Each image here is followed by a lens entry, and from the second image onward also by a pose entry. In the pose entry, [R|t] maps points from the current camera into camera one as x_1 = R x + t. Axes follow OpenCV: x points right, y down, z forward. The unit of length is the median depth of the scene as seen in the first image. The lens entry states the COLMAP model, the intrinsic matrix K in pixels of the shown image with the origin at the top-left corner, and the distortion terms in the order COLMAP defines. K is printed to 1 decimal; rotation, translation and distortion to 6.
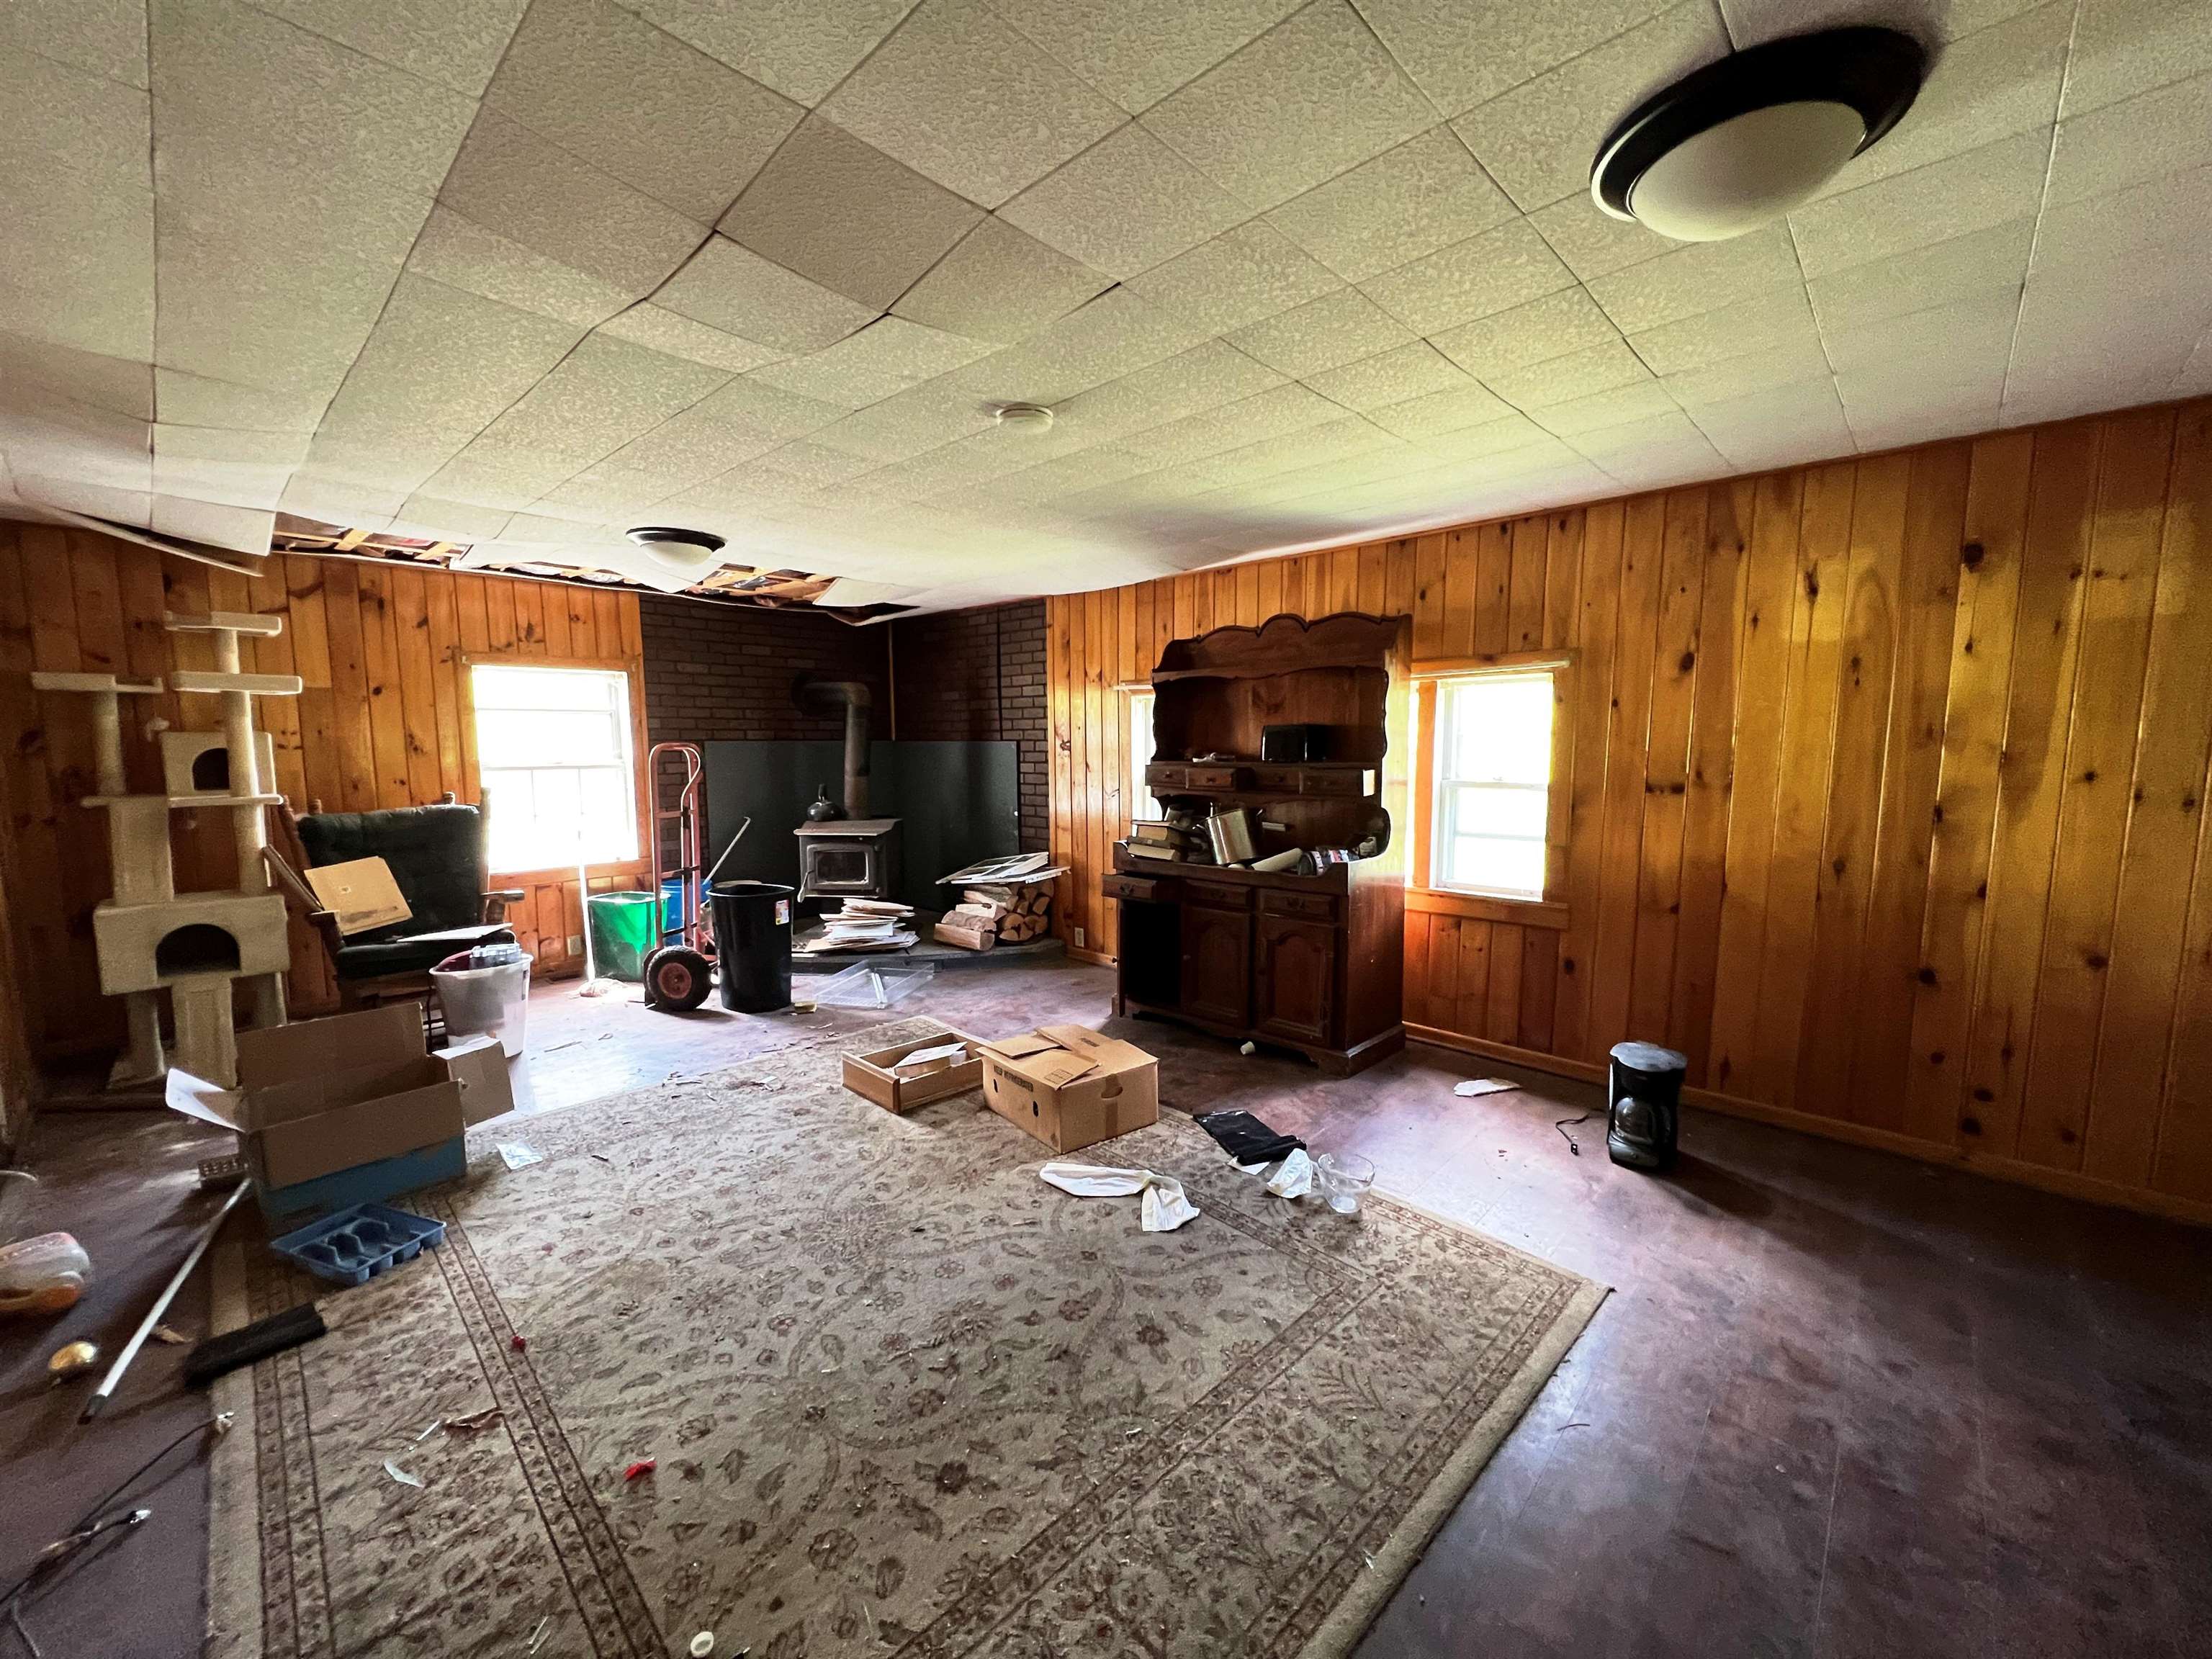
lens RADIAL K [[887.7, 0, 1109.2], [0, 887.7, 833.1], [0, 0, 1]] dist [-0.002803, 0.000721]
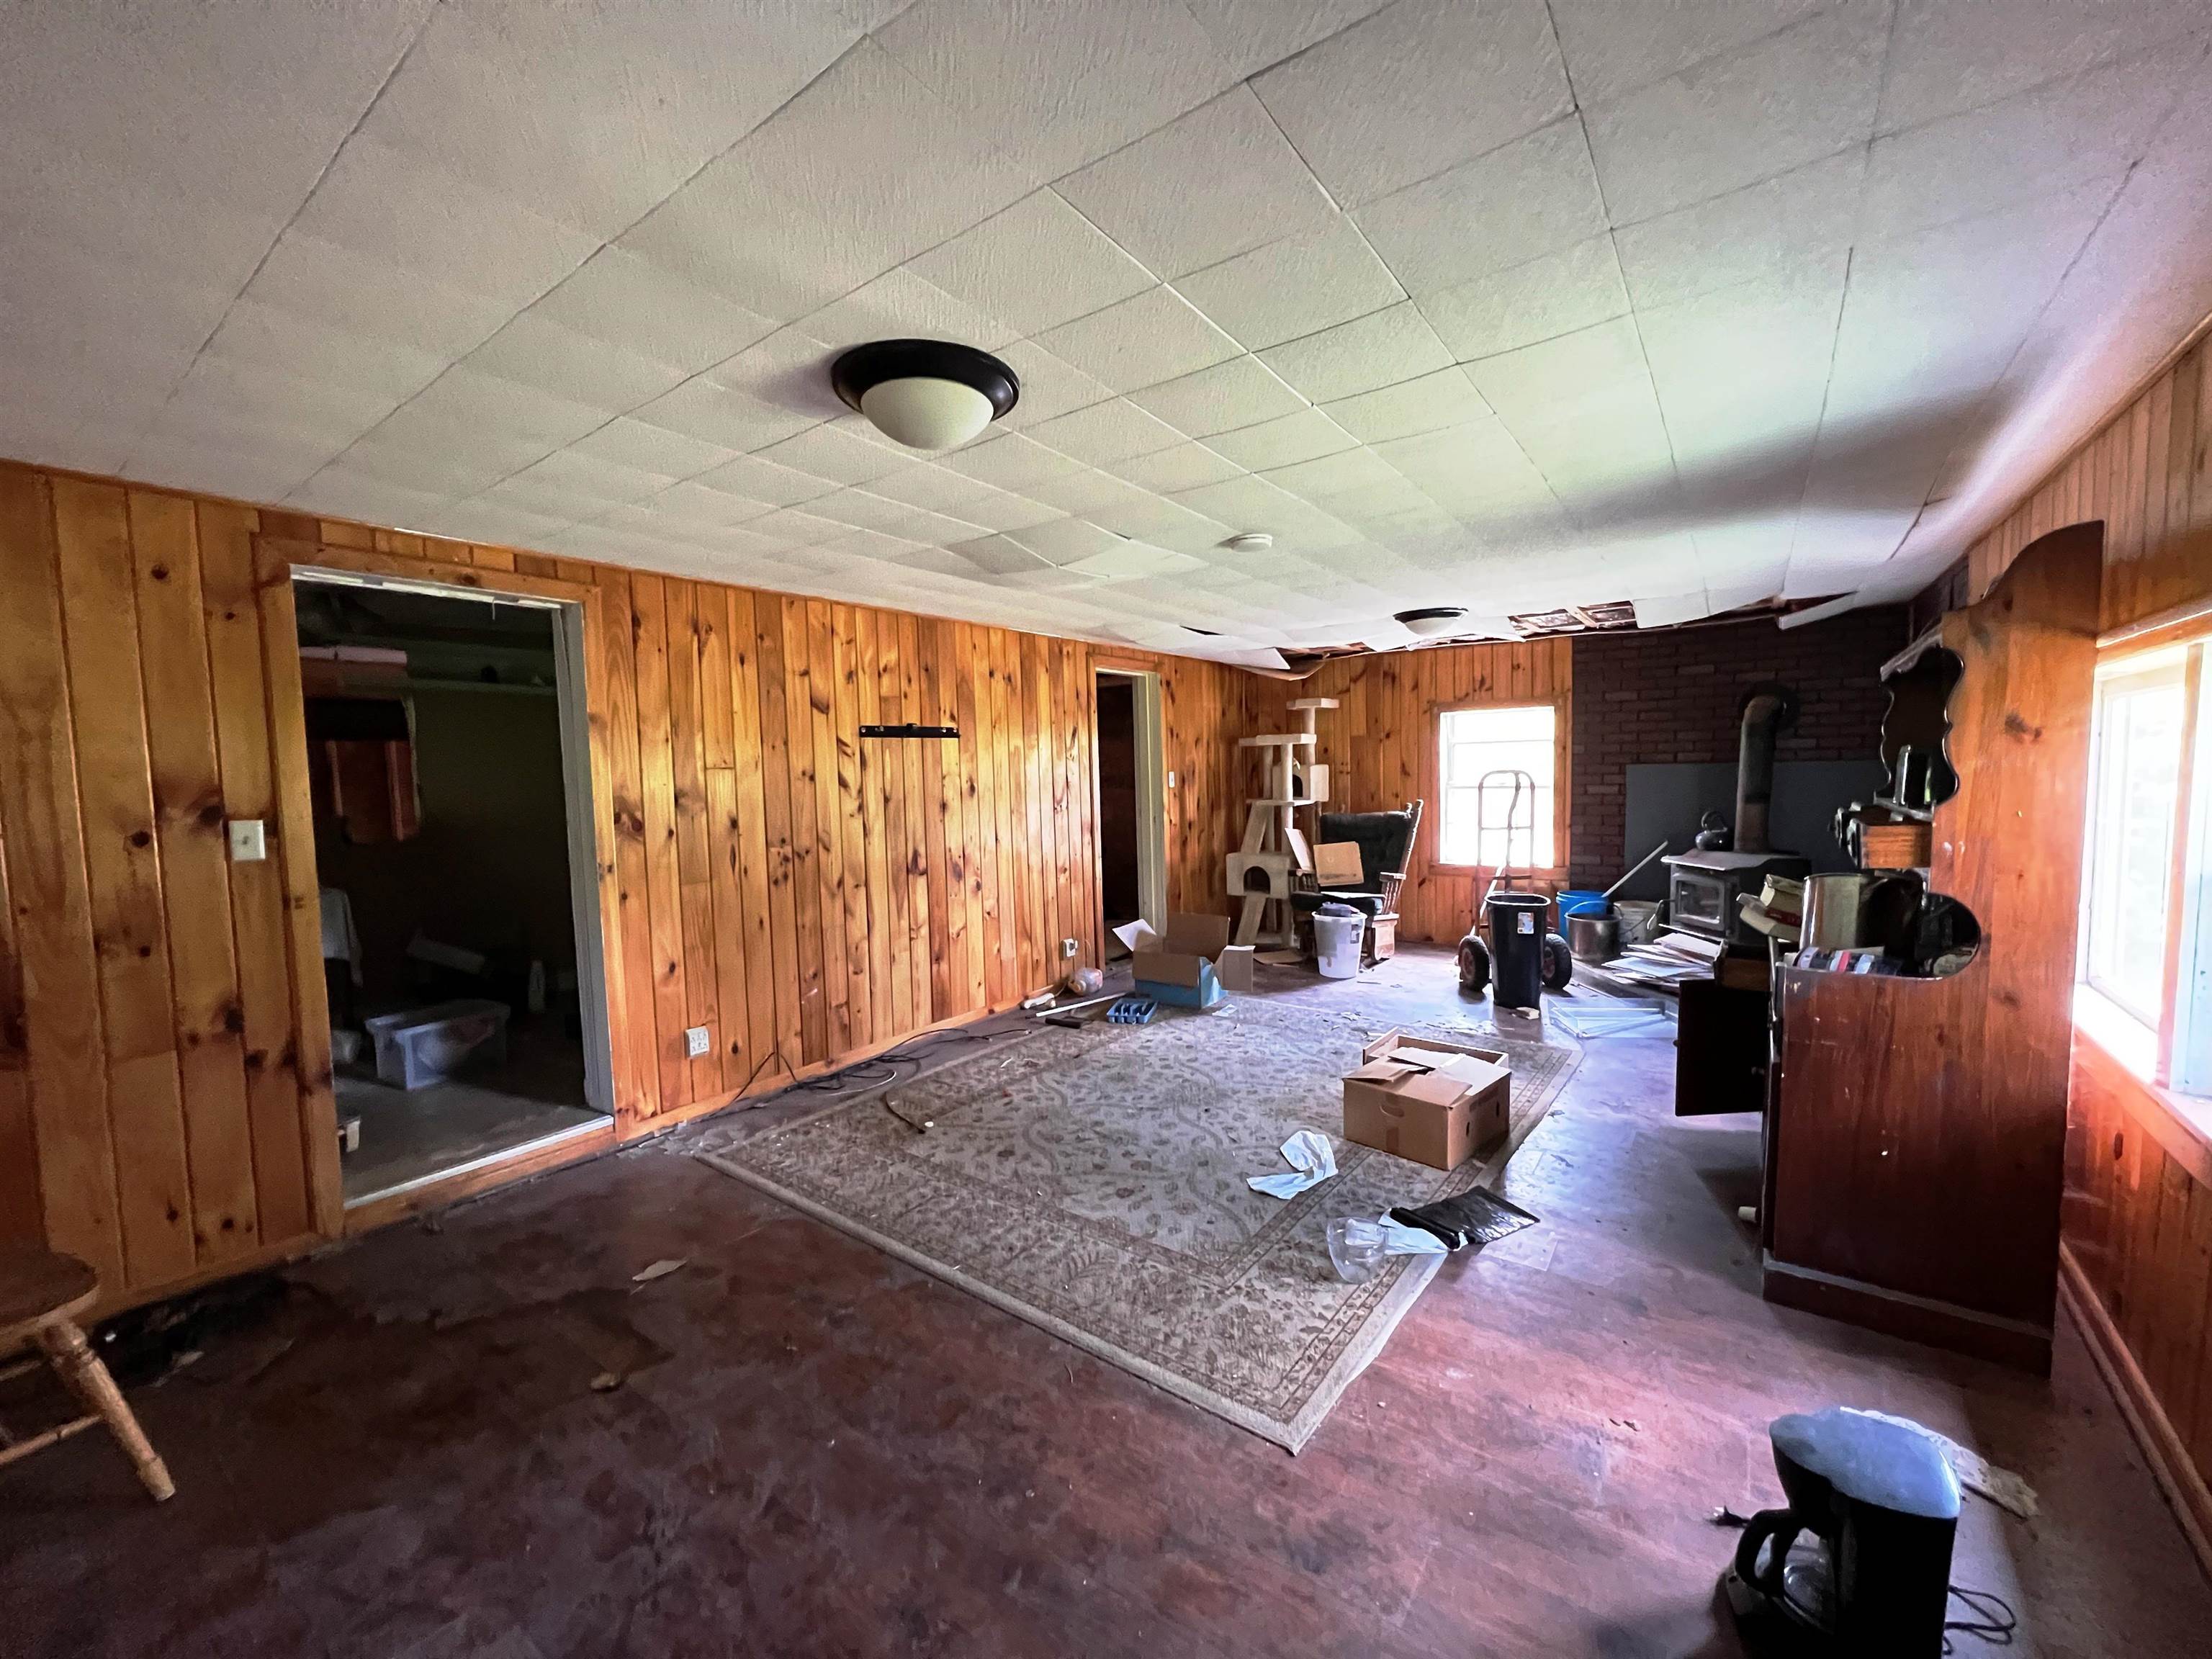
lens RADIAL K [[887.7, 0, 1106.2], [0, 887.7, 830.7], [0, 0, 1]] dist [-0.002803, 0.000721]
pose [[0.122474, 0.069257, -0.990052, 1.174804], [-0.079765, 0.995022, 0.059737, -0.089083], [0.989261, 0.071656, 0.127389, 0.602609]]
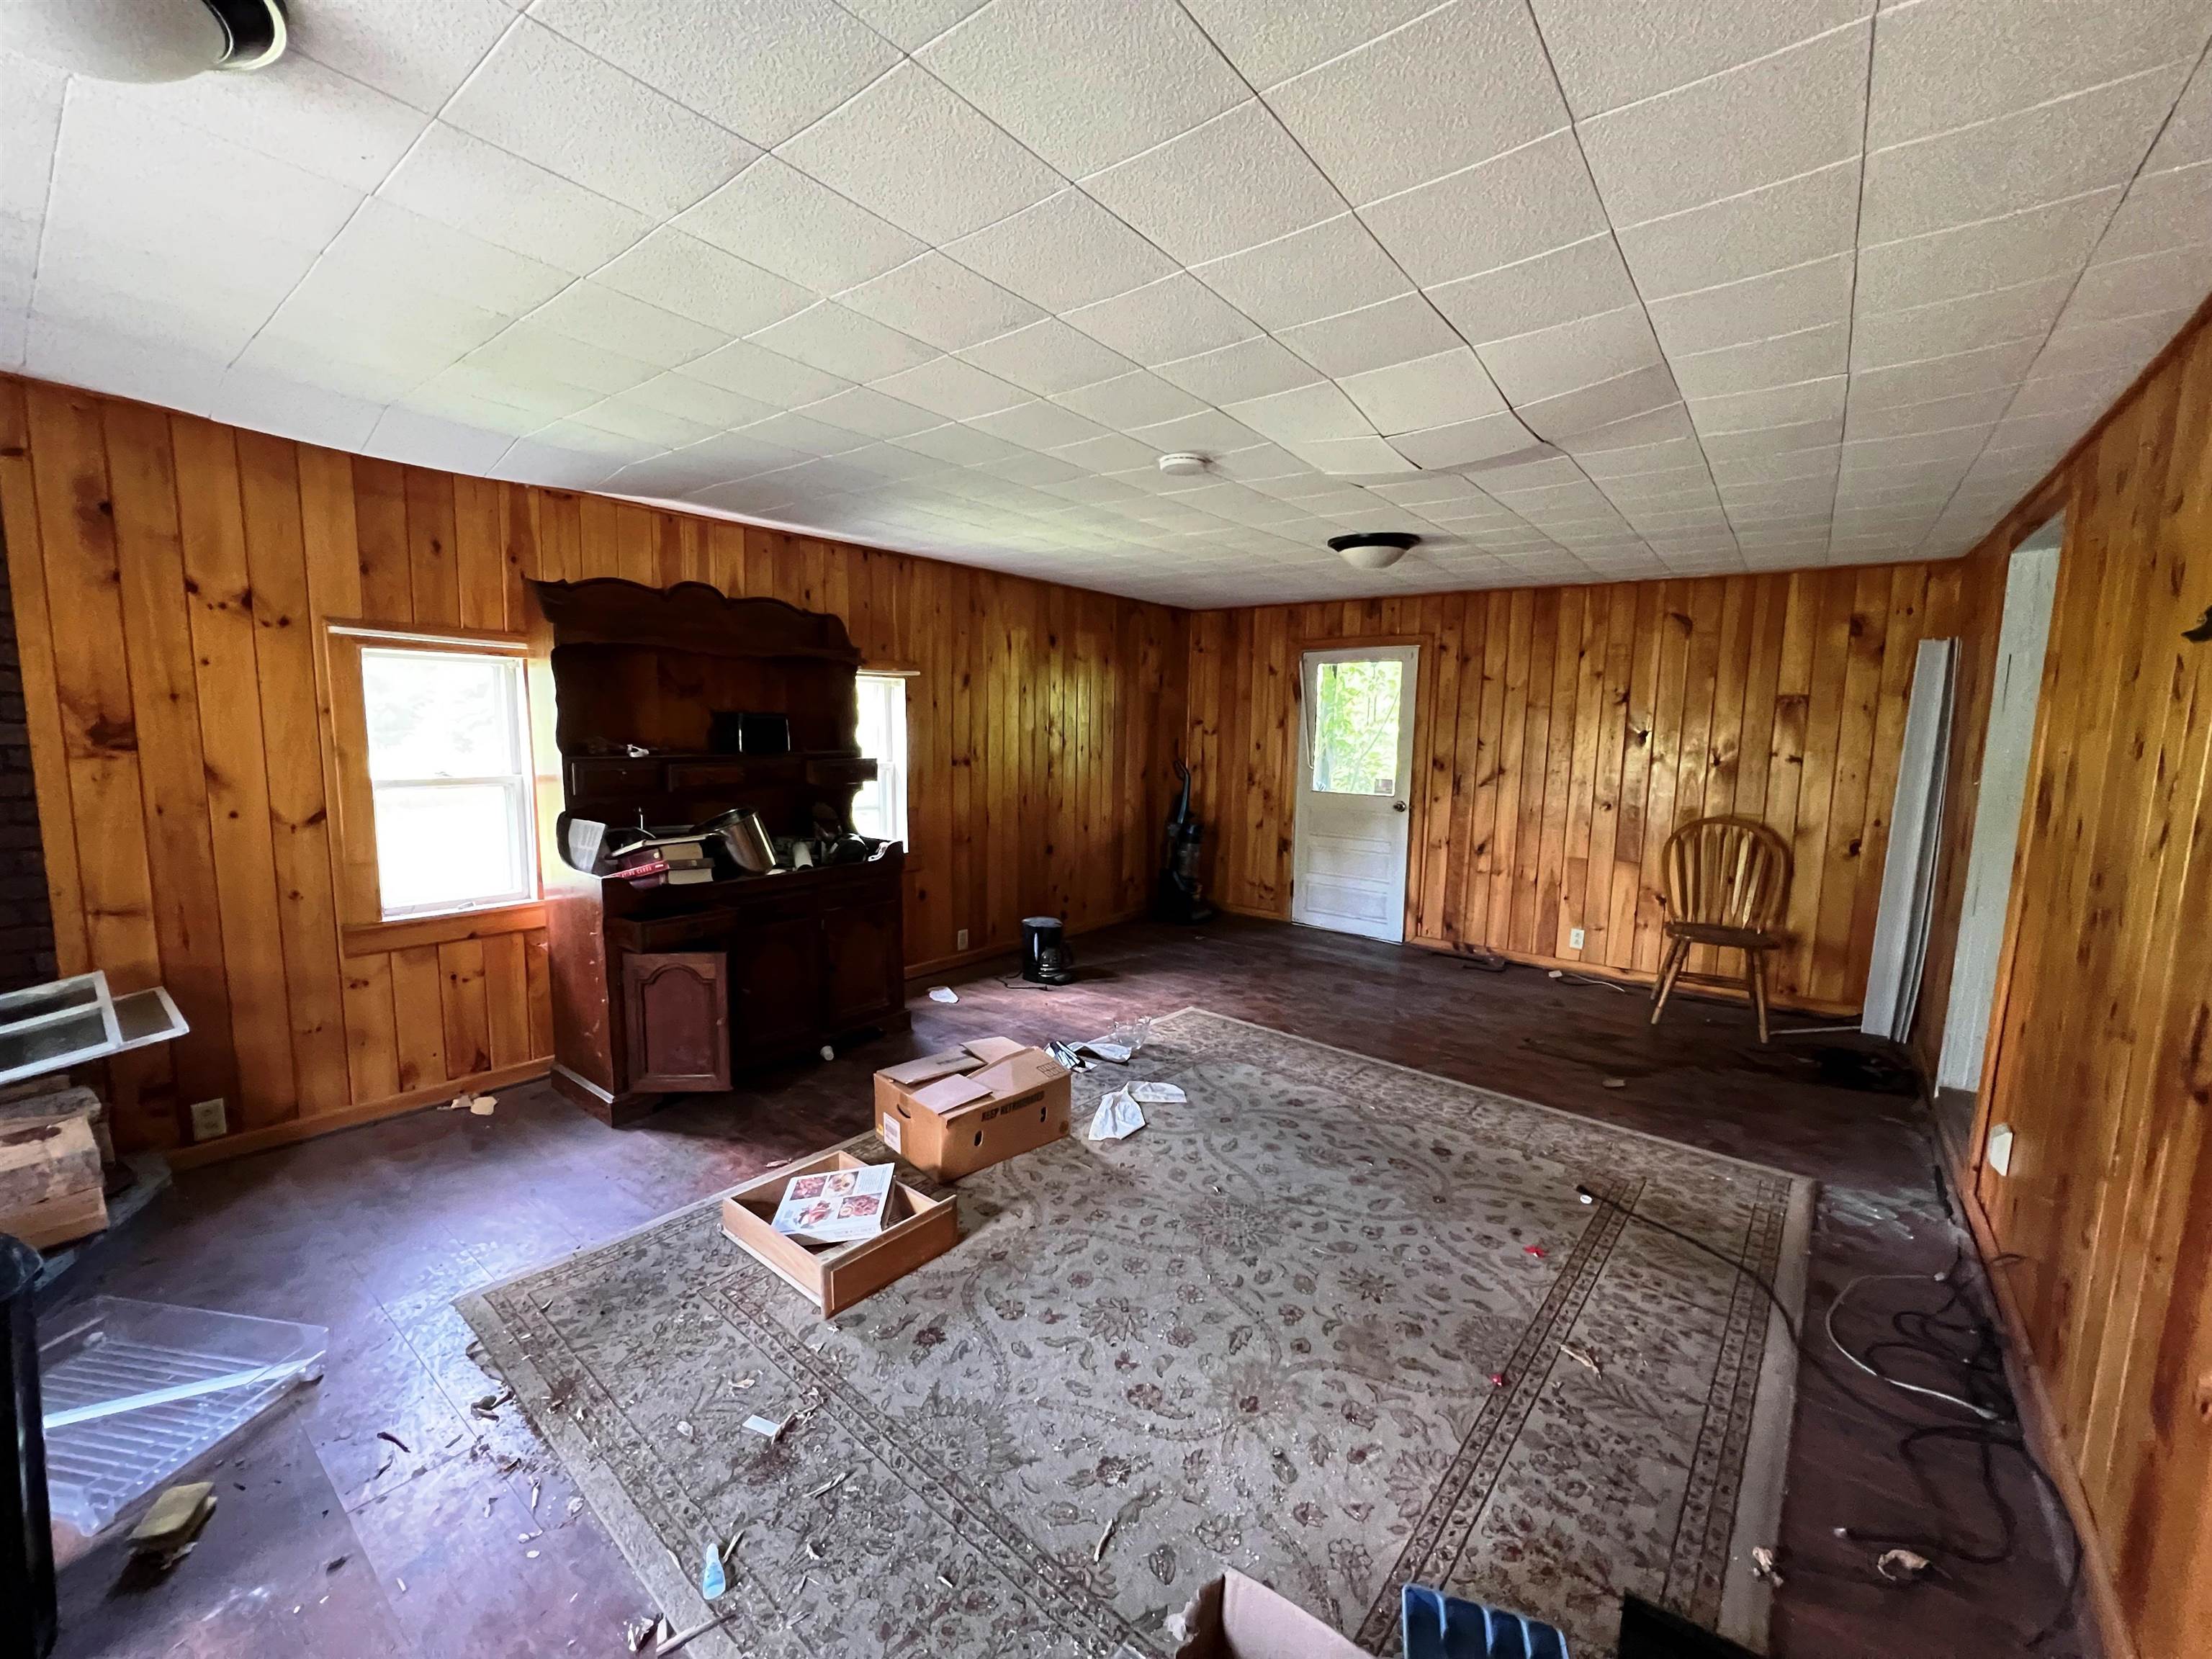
lens RADIAL K [[887.7, 0, 1106.0], [0, 887.7, 834.3], [0, 0, 1]] dist [-0.002803, 0.000721]
pose [[-0.084821, -0.124286, 0.988614, -1.214337], [0.083136, 0.987848, 0.131322, -0.141615], [-0.992922, 0.093328, -0.073457, 1.158266]]
